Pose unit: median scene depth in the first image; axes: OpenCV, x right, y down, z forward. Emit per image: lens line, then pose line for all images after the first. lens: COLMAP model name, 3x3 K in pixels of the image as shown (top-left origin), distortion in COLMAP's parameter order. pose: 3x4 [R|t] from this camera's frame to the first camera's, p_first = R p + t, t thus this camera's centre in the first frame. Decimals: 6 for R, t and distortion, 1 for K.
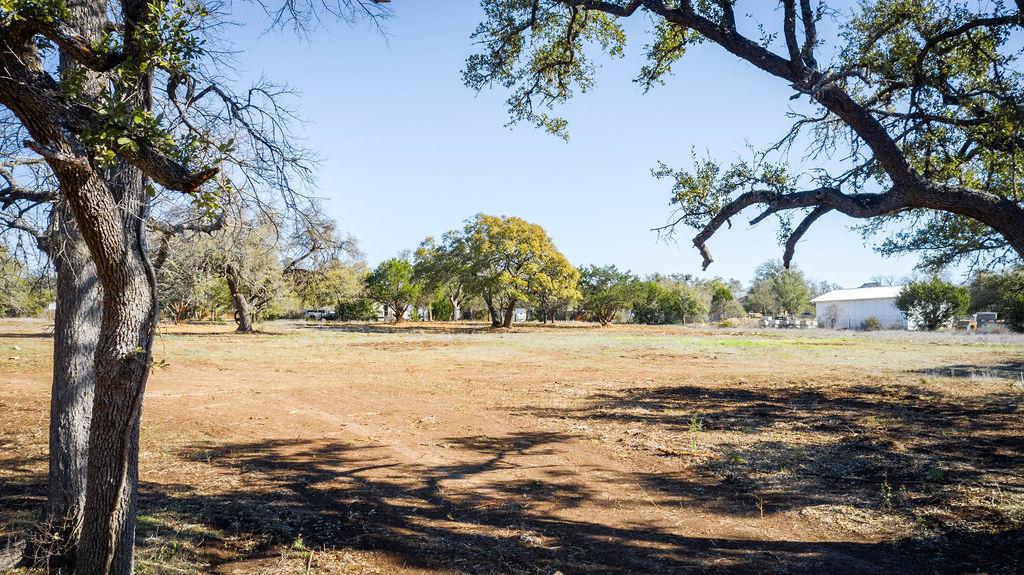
lens RADIAL K [[818.2, 0, 512.0], [0, 818.2, 287.5], [0, 0, 1]] dist [0.003132, 0.006725]
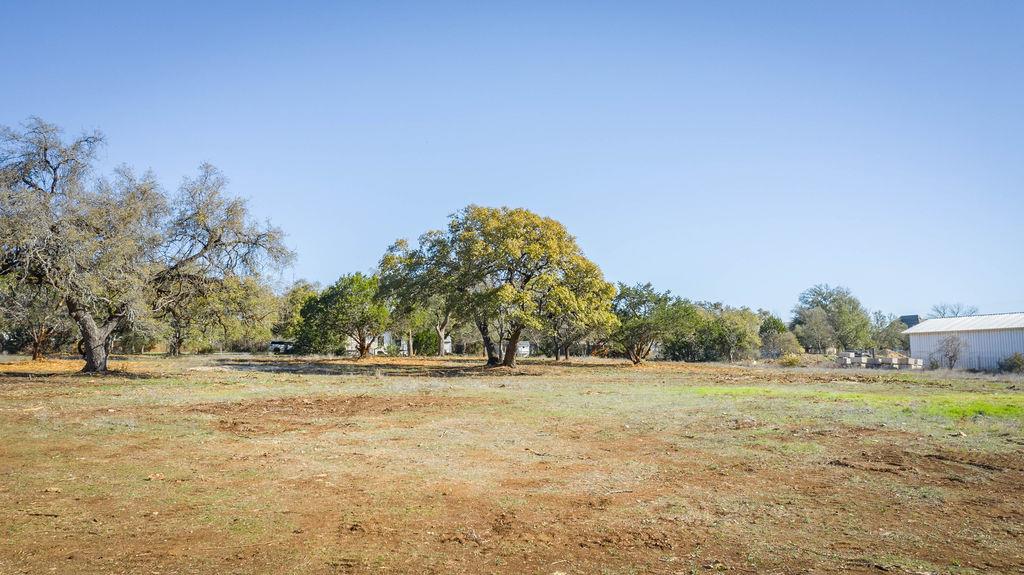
lens RADIAL K [[818.2, 0, 512.0], [0, 818.2, 287.5], [0, 0, 1]] dist [0.003132, 0.006725]
pose [[0.999982, 0.005281, 0.002901, -0.005182], [-0.005156, 0.999123, -0.041559, 0.009278], [-0.003118, 0.041543, 0.999132, 0.267581]]
